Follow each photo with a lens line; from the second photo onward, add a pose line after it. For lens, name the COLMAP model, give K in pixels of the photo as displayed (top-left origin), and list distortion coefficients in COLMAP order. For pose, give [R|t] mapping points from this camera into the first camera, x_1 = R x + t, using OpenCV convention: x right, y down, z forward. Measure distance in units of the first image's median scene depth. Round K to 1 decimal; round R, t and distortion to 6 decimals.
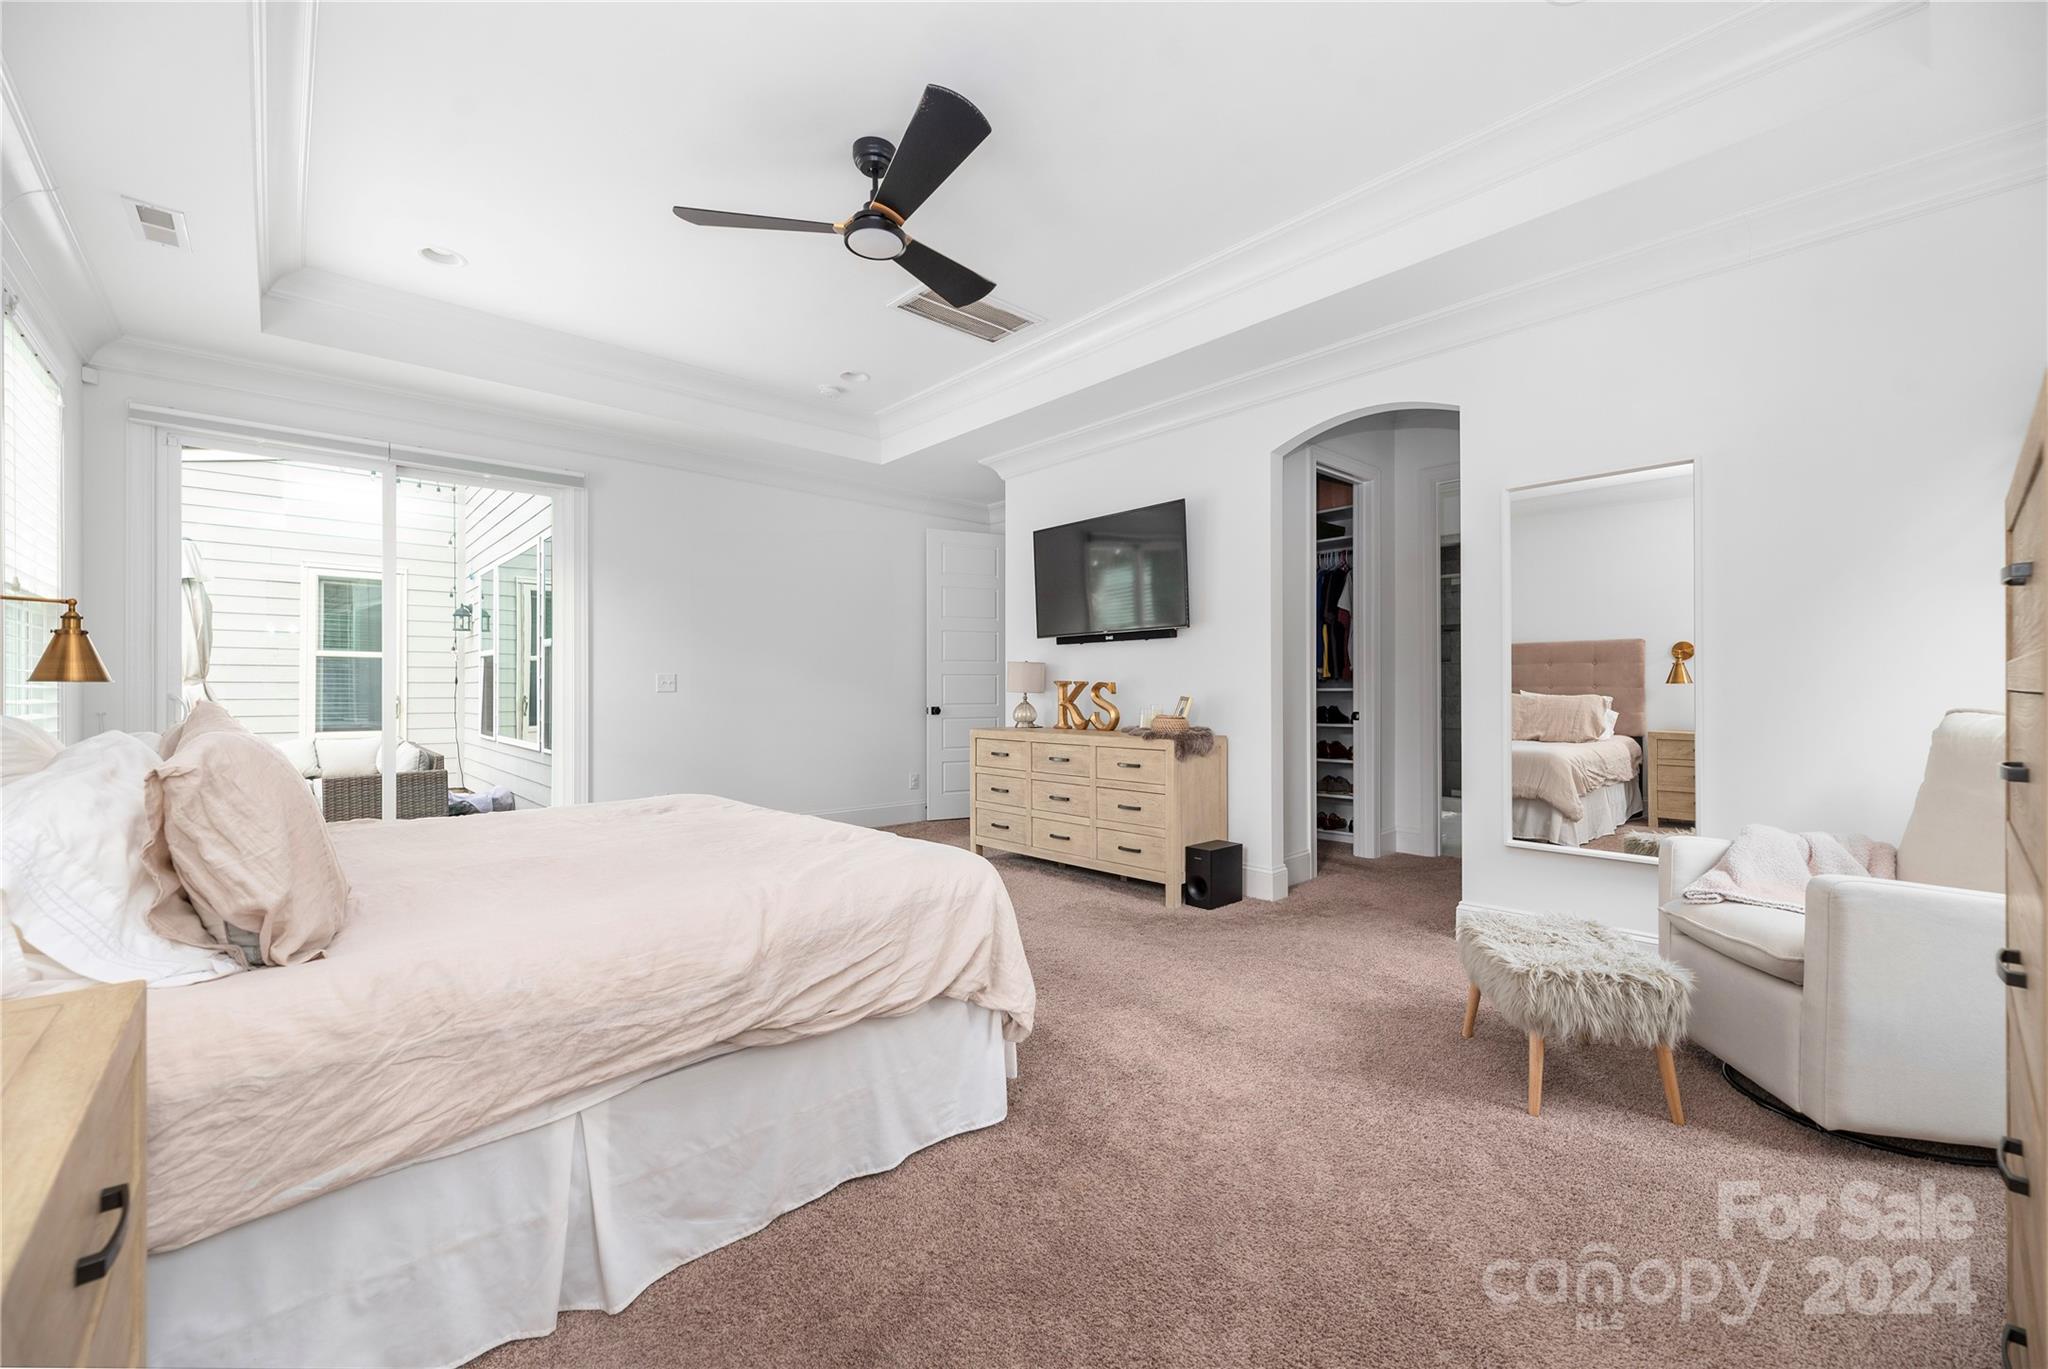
lens RADIAL K [[844.3, 0, 1031.2], [0, 844.3, 689.5], [0, 0, 1]] dist [-0.002665, -0.000186]
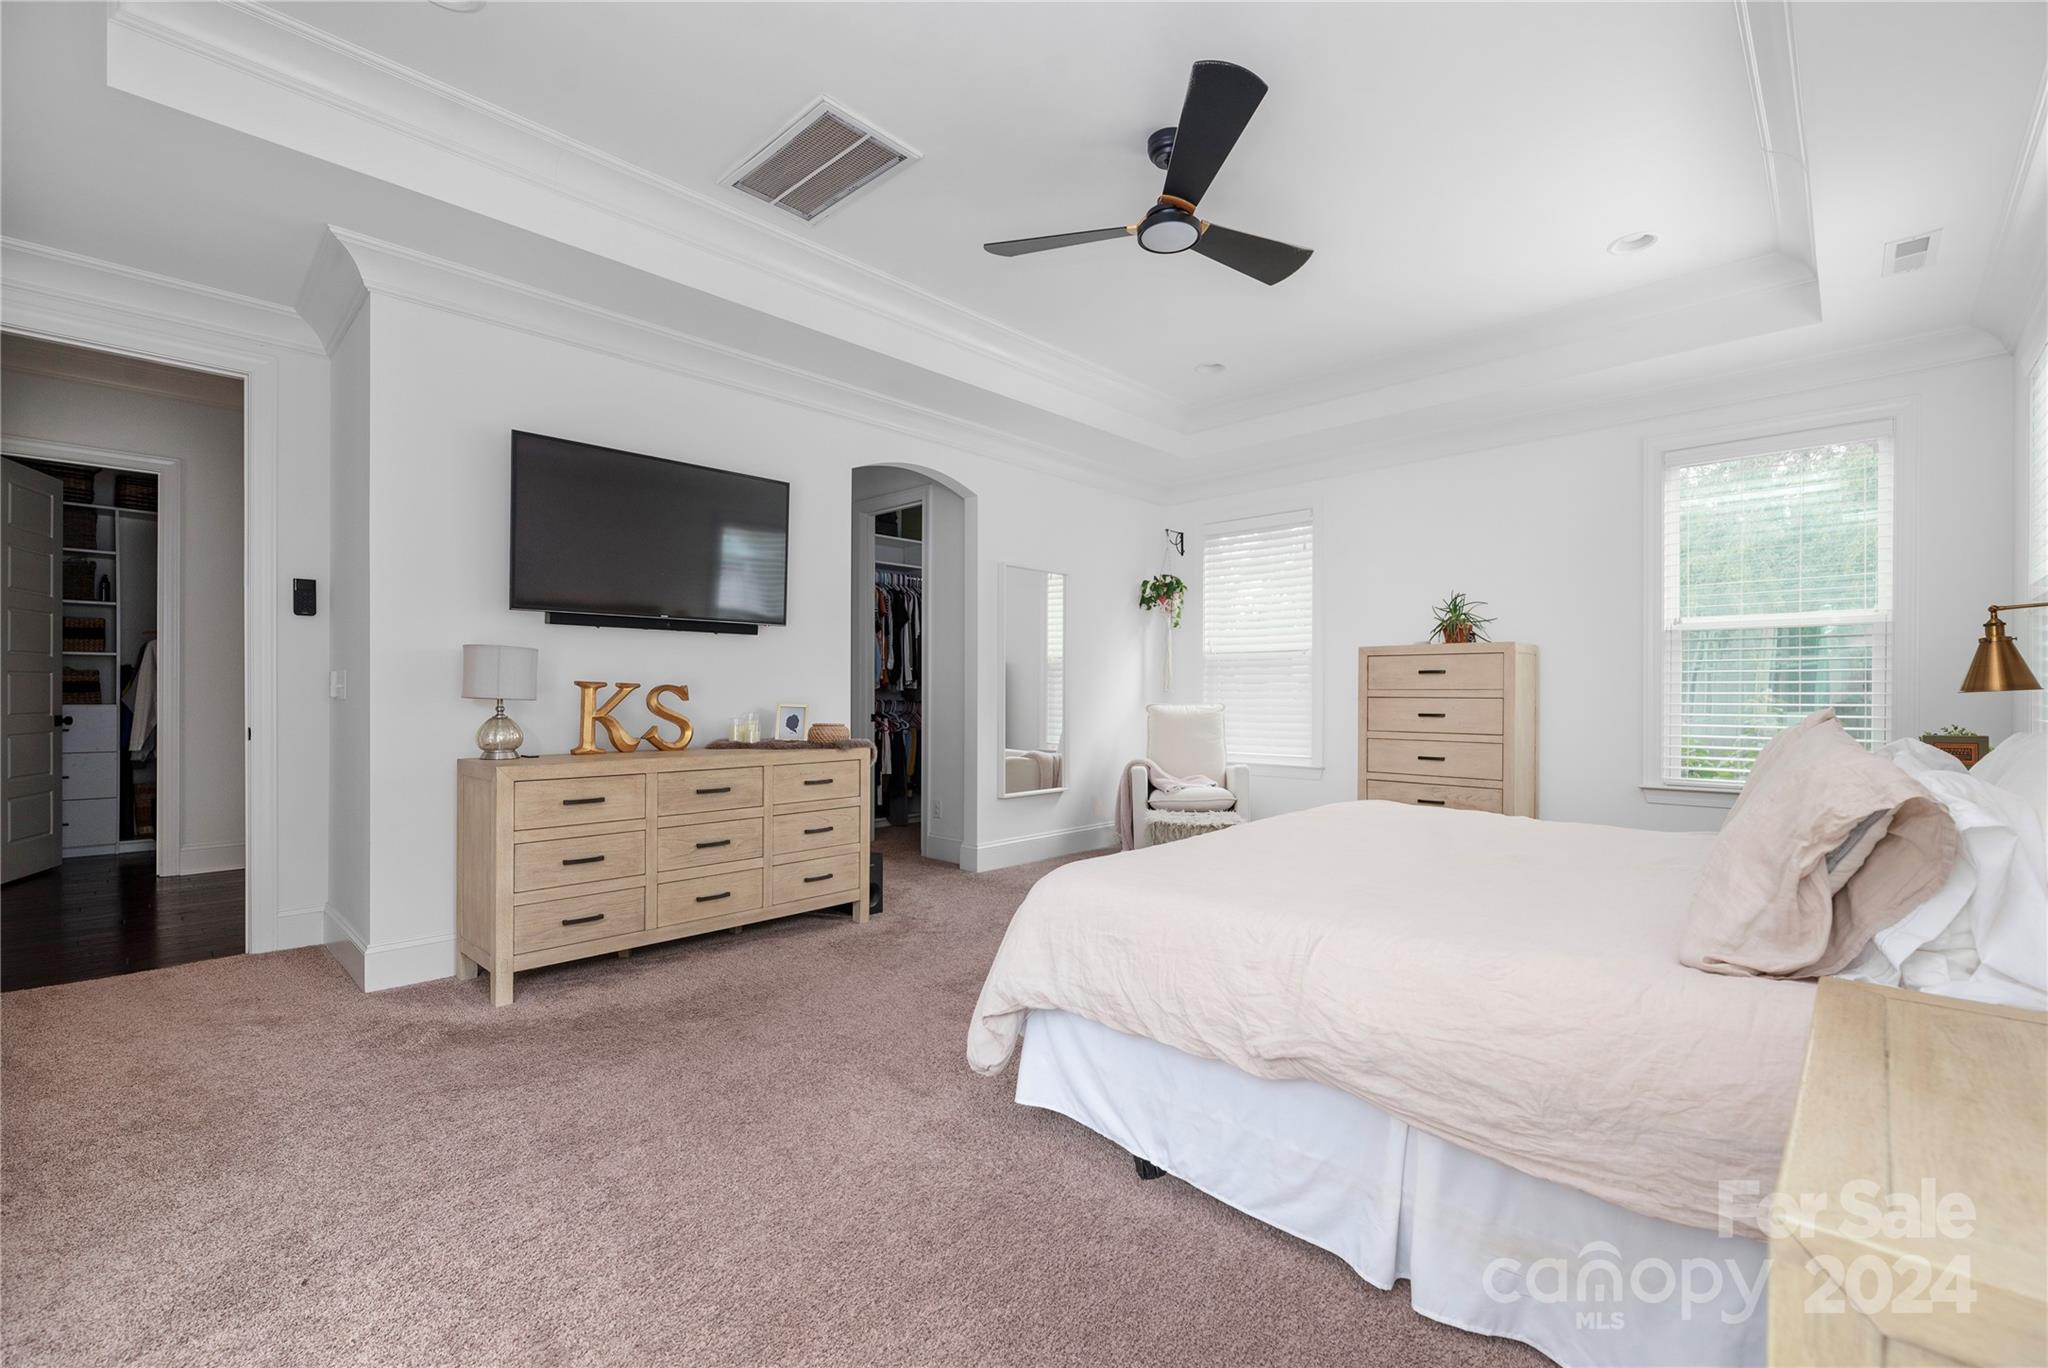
lens RADIAL K [[897.6, 0, 1029.4], [0, 897.6, 685.9], [0, 0, 1]] dist [-0.016085, -0.000223]
pose [[-0.079558, 0.002451, 0.996827, -0.715207], [-0.006616, 0.999974, -0.002987, -0.006794], [-0.996808, -0.006832, -0.079540, 0.744347]]
